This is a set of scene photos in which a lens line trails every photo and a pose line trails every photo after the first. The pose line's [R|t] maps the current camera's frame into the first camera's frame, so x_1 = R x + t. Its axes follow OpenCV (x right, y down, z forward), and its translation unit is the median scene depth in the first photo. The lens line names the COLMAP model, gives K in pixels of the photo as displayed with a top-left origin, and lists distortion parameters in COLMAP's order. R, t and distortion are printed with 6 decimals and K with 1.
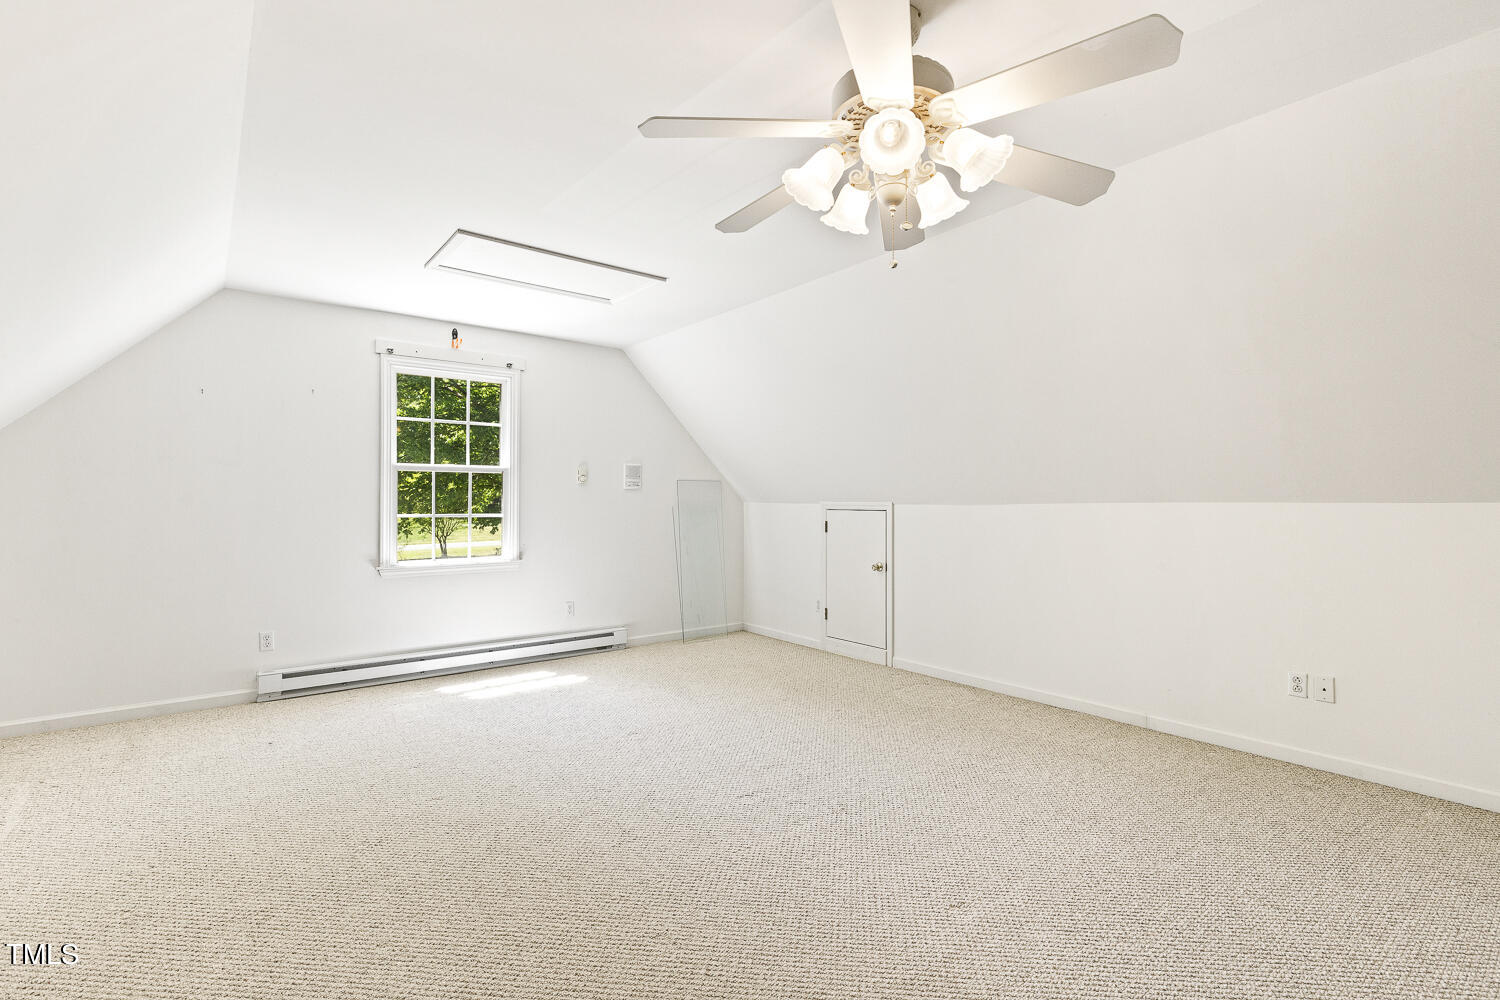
lens RADIAL K [[686.1, 0, 750.0], [0, 686.1, 500.0], [0, 0, 1]] dist [0.001454, -0.000159]
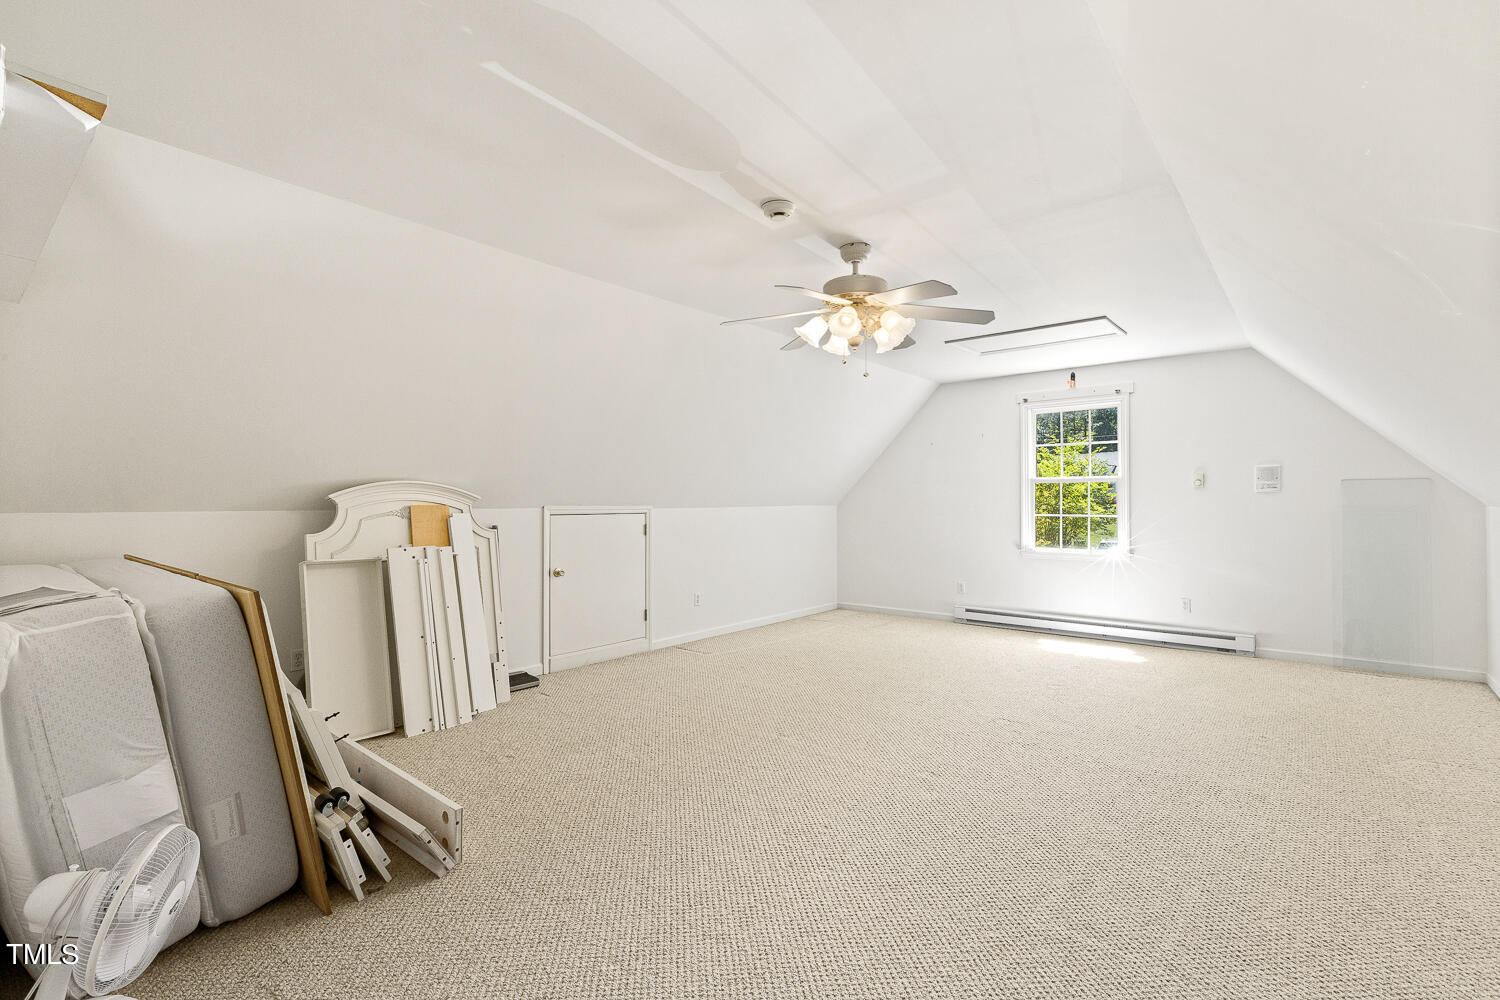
lens RADIAL K [[678.8, 0, 749.0], [0, 678.8, 492.4], [0, 0, 1]] dist [0.003082, -0.000412]
pose [[0.214949, -0.012434, -0.976546, 0.668193], [0.005078, 0.999920, -0.011614, -0.008868], [0.976612, -0.002462, 0.214994, 0.112524]]
